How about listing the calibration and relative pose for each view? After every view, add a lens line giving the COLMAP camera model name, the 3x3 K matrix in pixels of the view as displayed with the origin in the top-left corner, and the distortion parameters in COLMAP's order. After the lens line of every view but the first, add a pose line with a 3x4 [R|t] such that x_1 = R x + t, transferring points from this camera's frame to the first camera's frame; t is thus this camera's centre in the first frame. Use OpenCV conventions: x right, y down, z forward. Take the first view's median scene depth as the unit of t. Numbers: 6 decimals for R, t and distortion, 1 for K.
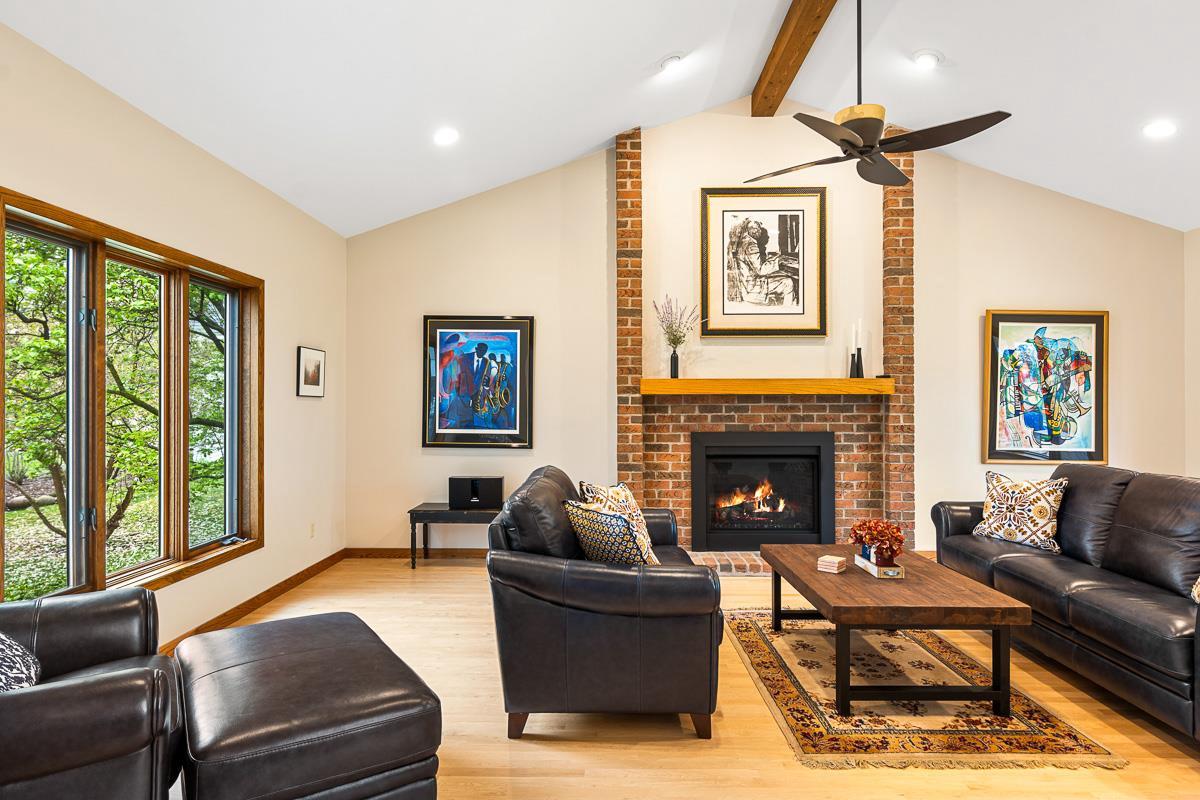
lens RADIAL K [[683.0, 0, 600.0], [0, 683.0, 400.0], [0, 0, 1]] dist [0.000504, 0.000326]
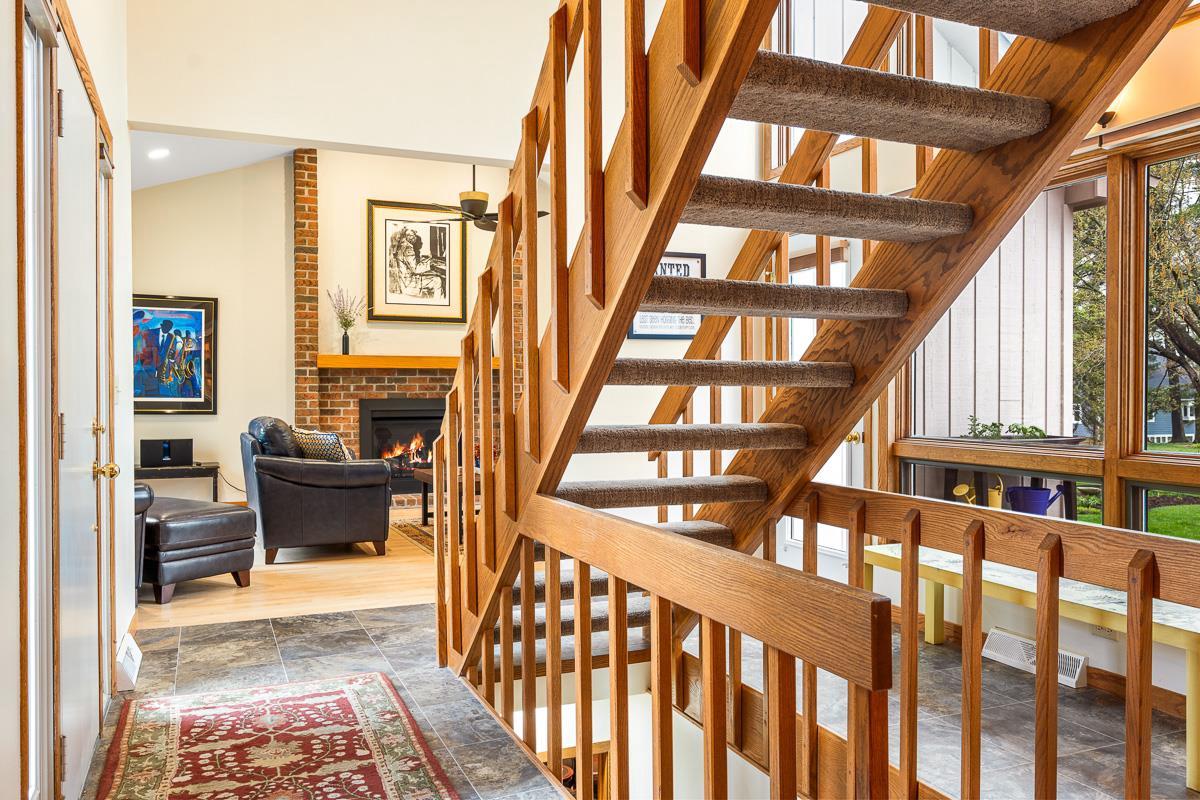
lens RADIAL K [[927.5, 0, 600.0], [0, 927.5, 400.0], [0, 0, 1]] dist [-0.001607, 0.000531]
pose [[0.913239, -0.003457, 0.407410, -0.149703], [-0.003285, 0.999869, 0.015849, 0.021221], [-0.407412, -0.015812, 0.913108, -0.691996]]
